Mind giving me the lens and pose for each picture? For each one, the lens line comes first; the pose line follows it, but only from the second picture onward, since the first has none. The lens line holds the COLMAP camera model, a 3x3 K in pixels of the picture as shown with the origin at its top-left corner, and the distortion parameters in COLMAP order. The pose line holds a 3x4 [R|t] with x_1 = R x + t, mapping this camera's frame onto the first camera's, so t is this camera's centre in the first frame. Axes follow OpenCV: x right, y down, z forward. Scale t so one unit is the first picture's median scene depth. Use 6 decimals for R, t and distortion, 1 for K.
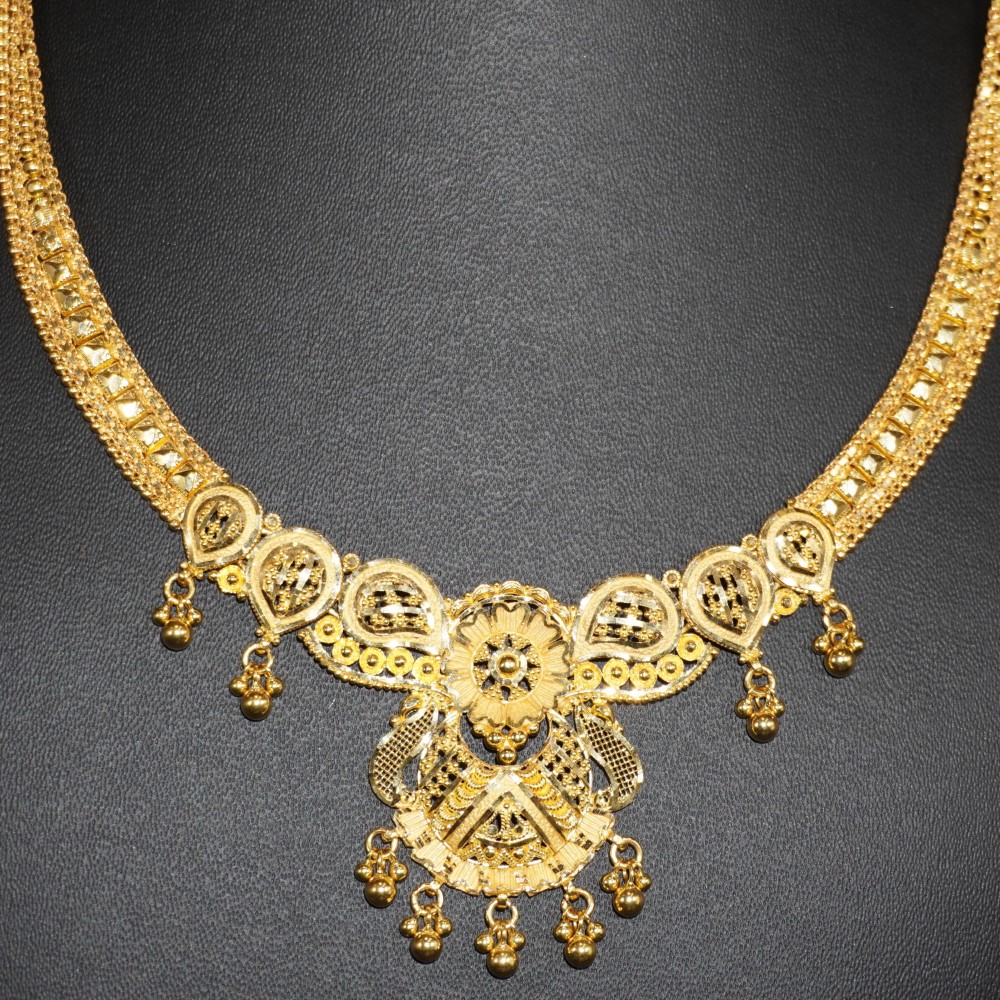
lens RADIAL K [[3534.5, 0, 510.6], [0, 3534.5, 501.8], [0, 0, 1]] dist [0.044061, 0.000000]
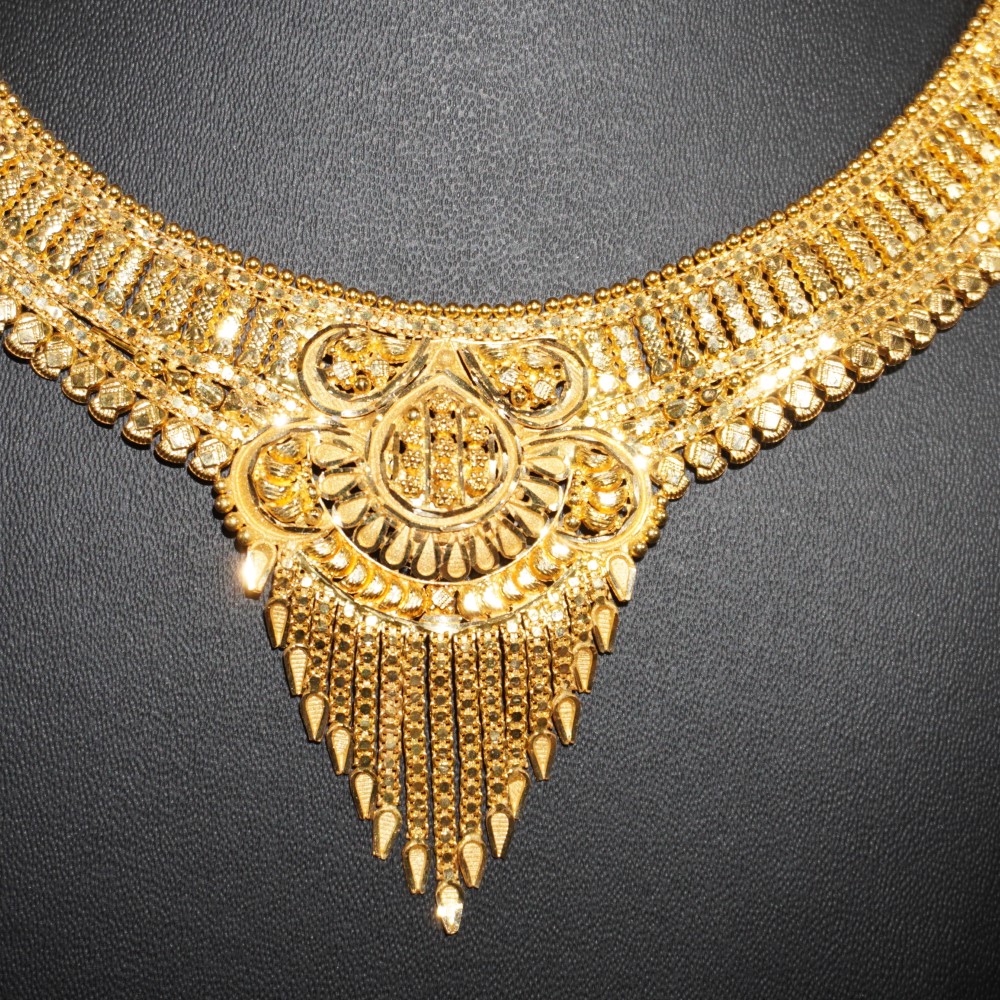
lens RADIAL K [[2516.4, 0, 514.7], [0, 2516.4, 522.2], [0, 0, 1]] dist [0.028252, 0.000000]
pose [[0.999917, 0.005975, -0.011431, 0.022495], [-0.004766, 0.994673, 0.102969, -0.003995], [0.011985, -0.102906, 0.994619, 0.392954]]
